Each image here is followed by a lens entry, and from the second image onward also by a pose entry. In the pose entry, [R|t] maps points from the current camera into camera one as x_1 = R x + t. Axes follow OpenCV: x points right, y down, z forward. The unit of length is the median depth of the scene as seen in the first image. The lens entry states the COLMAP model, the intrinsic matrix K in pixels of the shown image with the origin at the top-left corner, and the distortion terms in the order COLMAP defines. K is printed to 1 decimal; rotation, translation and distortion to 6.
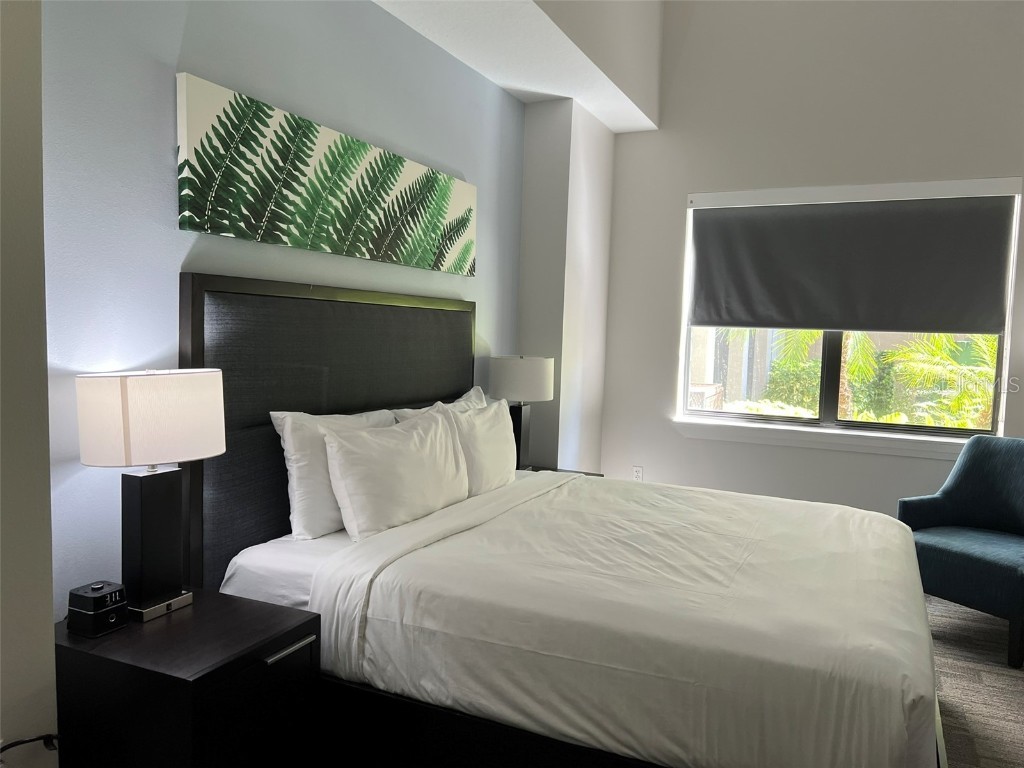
lens RADIAL K [[771.6, 0, 505.0], [0, 771.6, 394.1], [0, 0, 1]] dist [0.073683, -0.087225]
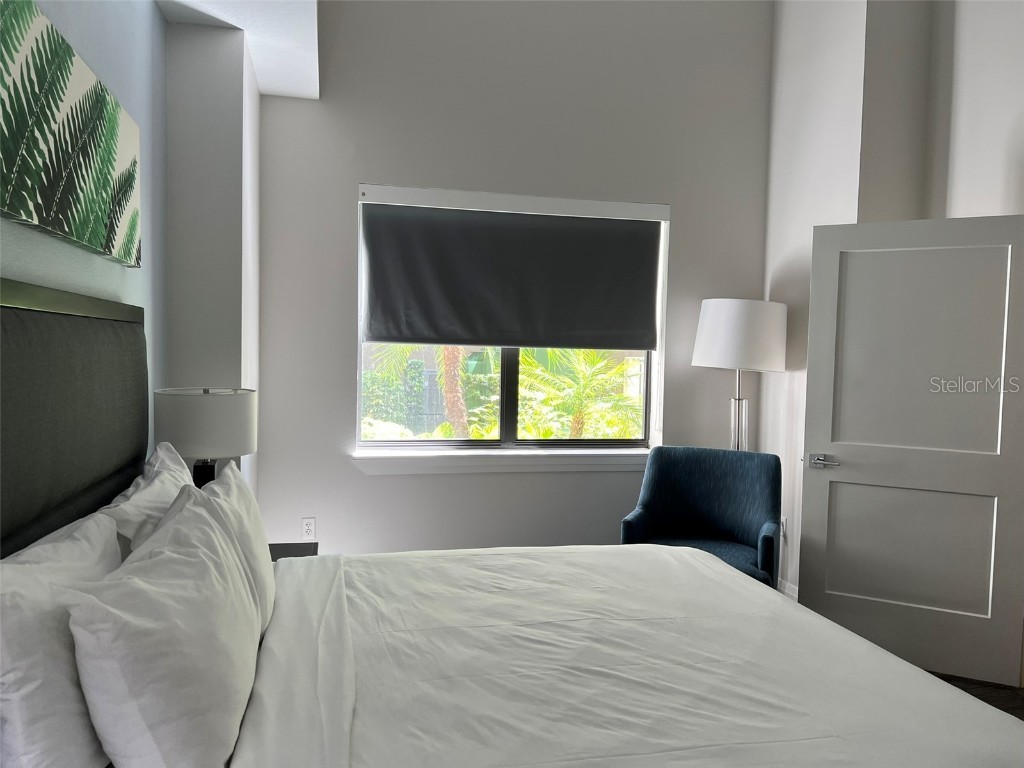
lens RADIAL K [[771.6, 0, 512.8], [0, 771.6, 388.1], [0, 0, 1]] dist [0.073683, -0.087225]
pose [[0.784862, -0.041612, 0.618272, -0.224024], [0.051938, 0.998650, 0.001281, -0.044274], [-0.617490, 0.031107, 0.785964, 0.351956]]
